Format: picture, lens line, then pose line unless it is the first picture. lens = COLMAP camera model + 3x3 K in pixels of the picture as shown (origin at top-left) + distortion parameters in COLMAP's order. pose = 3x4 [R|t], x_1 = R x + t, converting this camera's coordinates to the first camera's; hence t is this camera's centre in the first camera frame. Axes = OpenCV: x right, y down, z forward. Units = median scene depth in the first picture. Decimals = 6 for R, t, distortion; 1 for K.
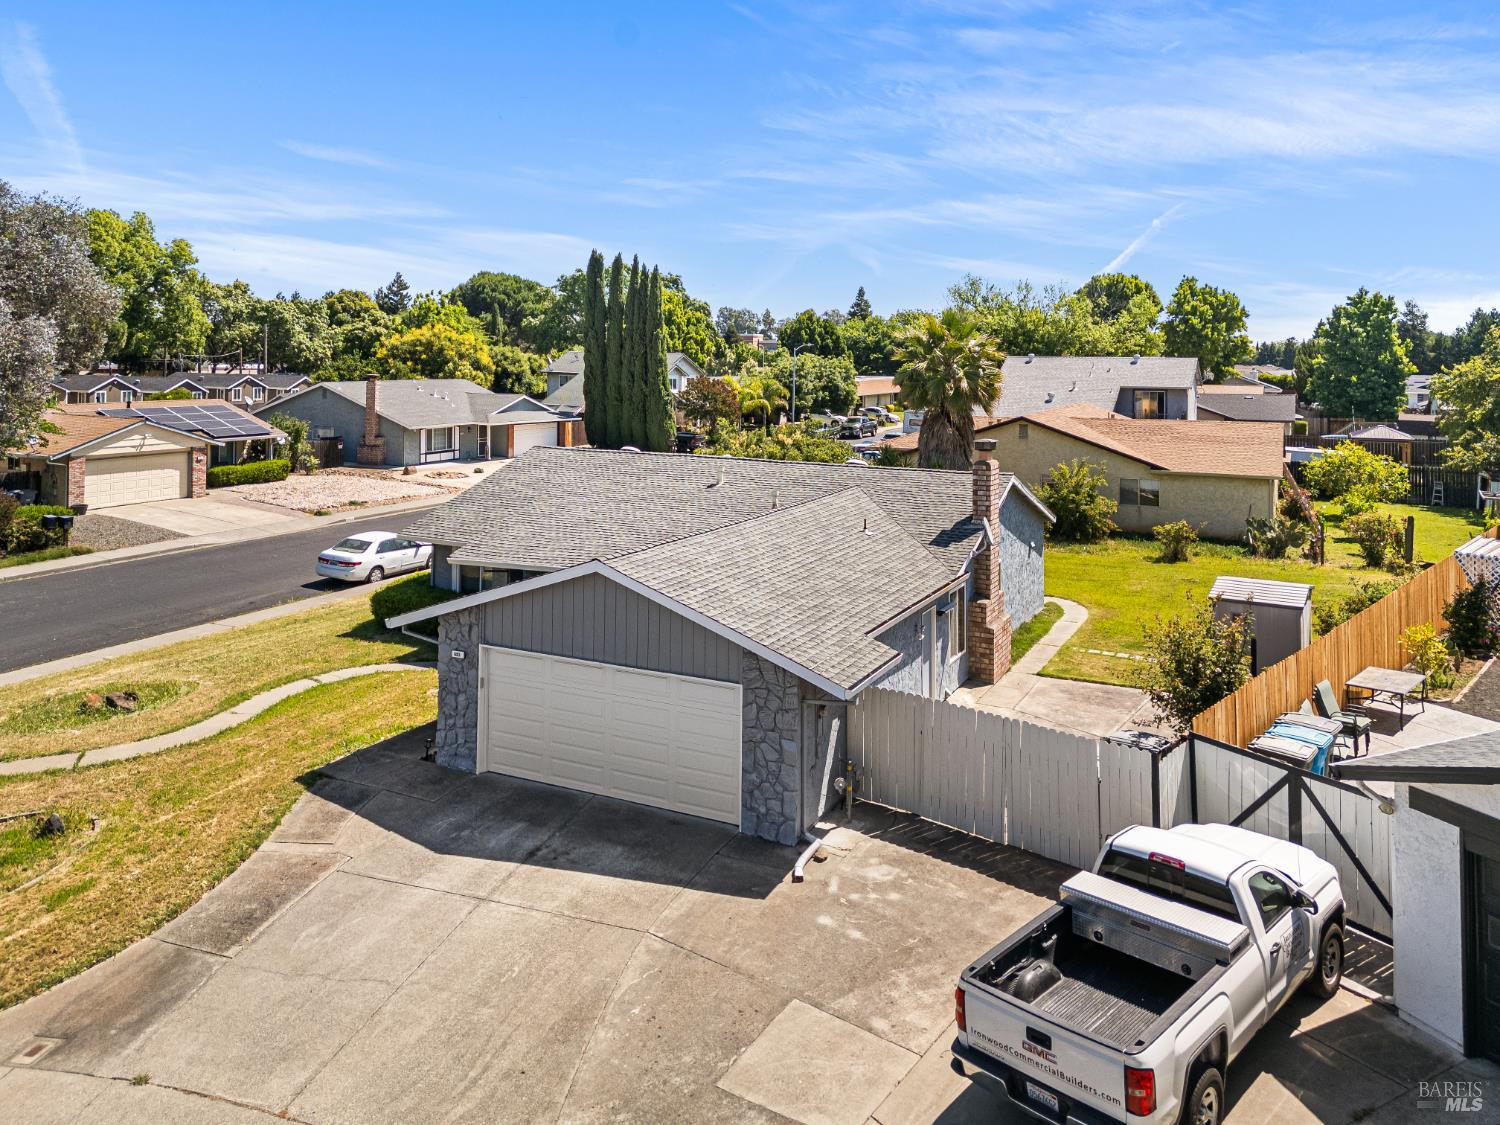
lens RADIAL K [[1063.8, 0, 747.7], [0, 1063.8, 380.4], [0, 0, 1]] dist [0.046314, -0.031605]
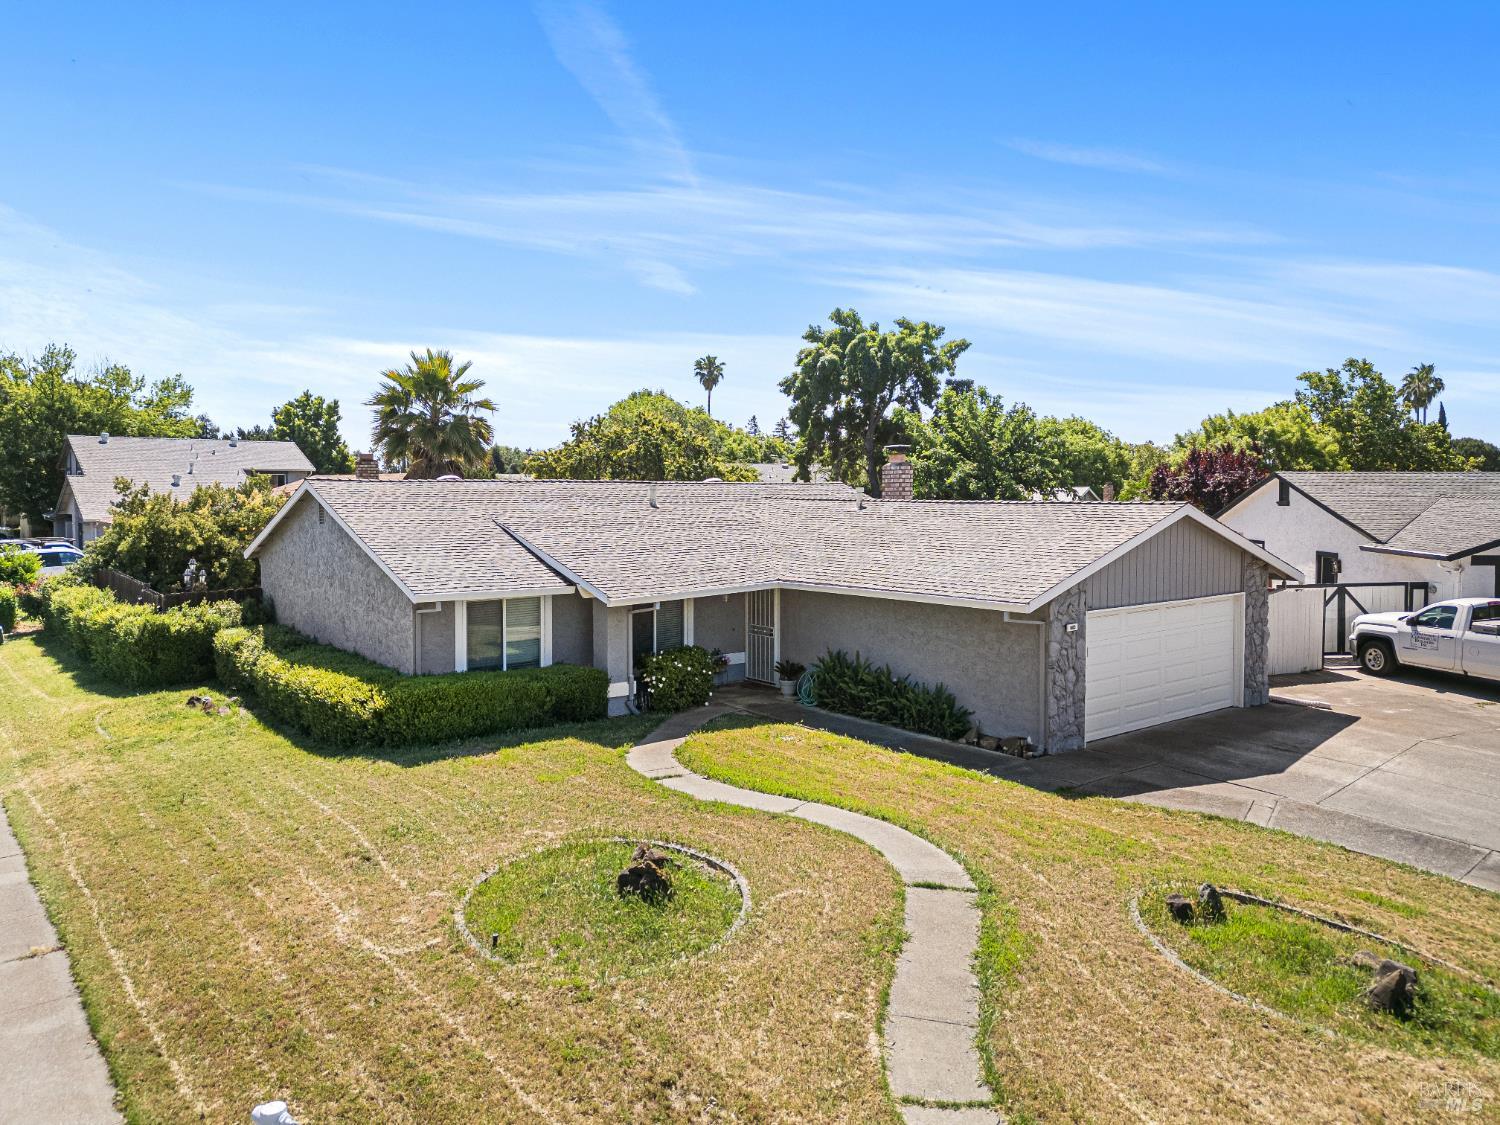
lens RADIAL K [[1040.3, 0, 750.0], [0, 1040.3, 562.5], [0, 0, 1]] dist [0.052405, -0.004420]
pose [[0.428323, -0.067279, 0.901117, -0.306701], [0.016883, 0.997646, 0.066461, 0.034991], [-0.903468, -0.013253, 0.428451, 0.222700]]
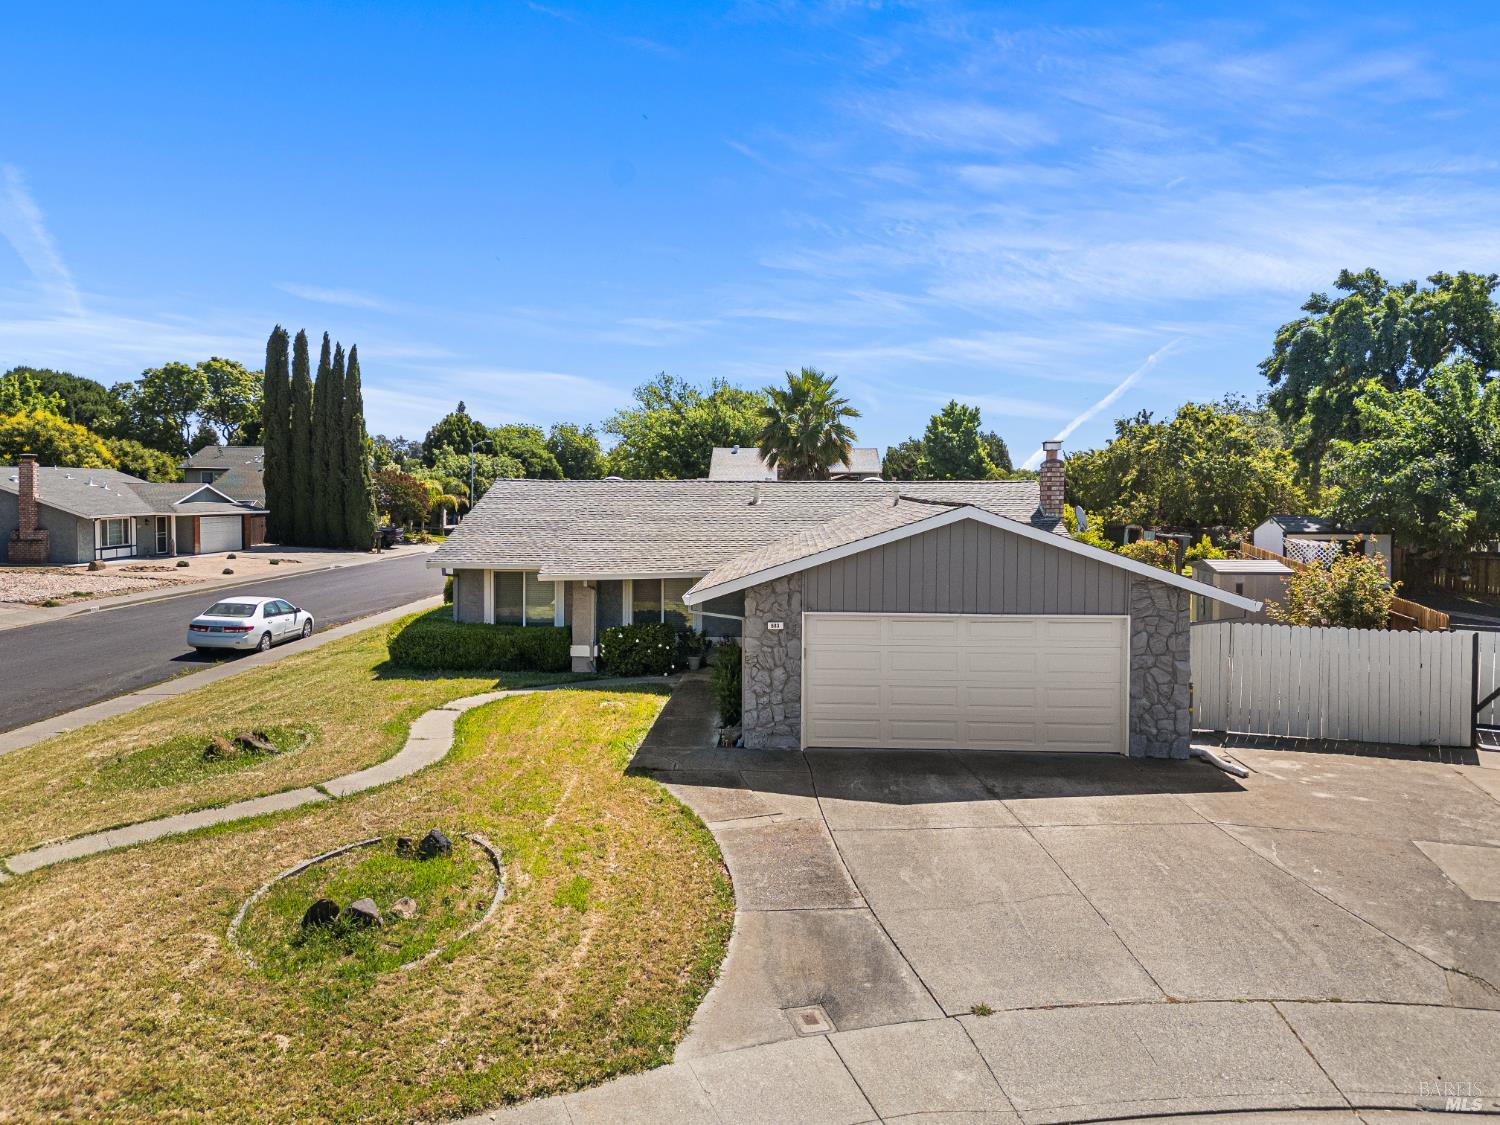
lens RADIAL K [[1039.9, 0, 720.6], [0, 1039.9, 534.4], [0, 0, 1]] dist [0.056404, -0.103721]
pose [[0.923331, -0.020893, 0.383436, -0.168846], [0.010492, 0.999519, 0.029199, 0.038713], [-0.383861, -0.022937, 0.923106, 0.049435]]
